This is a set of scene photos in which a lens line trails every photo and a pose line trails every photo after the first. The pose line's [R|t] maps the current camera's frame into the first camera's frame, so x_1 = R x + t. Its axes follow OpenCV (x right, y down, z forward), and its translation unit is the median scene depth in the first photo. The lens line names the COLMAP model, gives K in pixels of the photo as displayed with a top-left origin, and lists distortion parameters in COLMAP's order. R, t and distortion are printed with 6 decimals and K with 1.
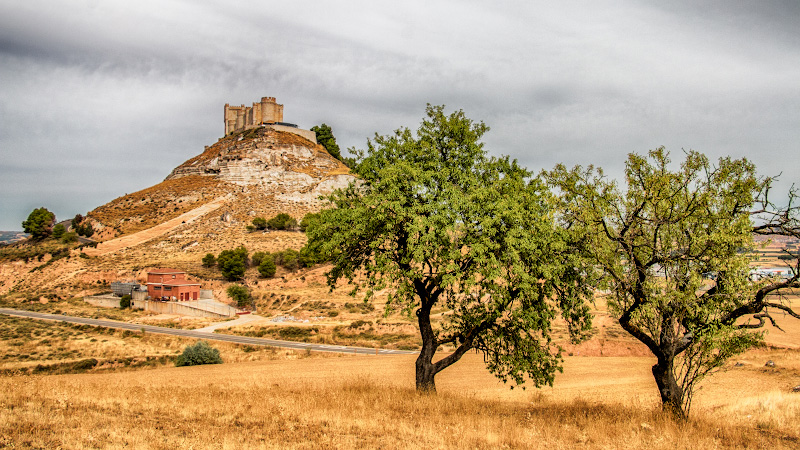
lens RADIAL K [[798.2, 0, 400.0], [0, 798.2, 225.0], [0, 0, 1]] dist [-0.049377, 0.026324]
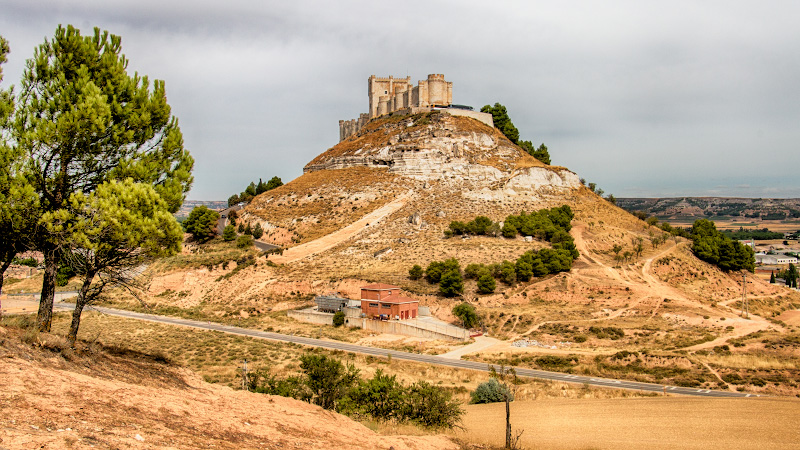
lens RADIAL K [[959.8, 0, 400.0], [0, 959.8, 225.0], [0, 0, 1]] dist [0.005734, 0.013079]
pose [[0.991104, -0.000815, -0.133085, -0.098303], [0.004730, 0.999565, 0.029109, -0.038628], [0.133003, -0.029480, 0.990677, -0.095742]]
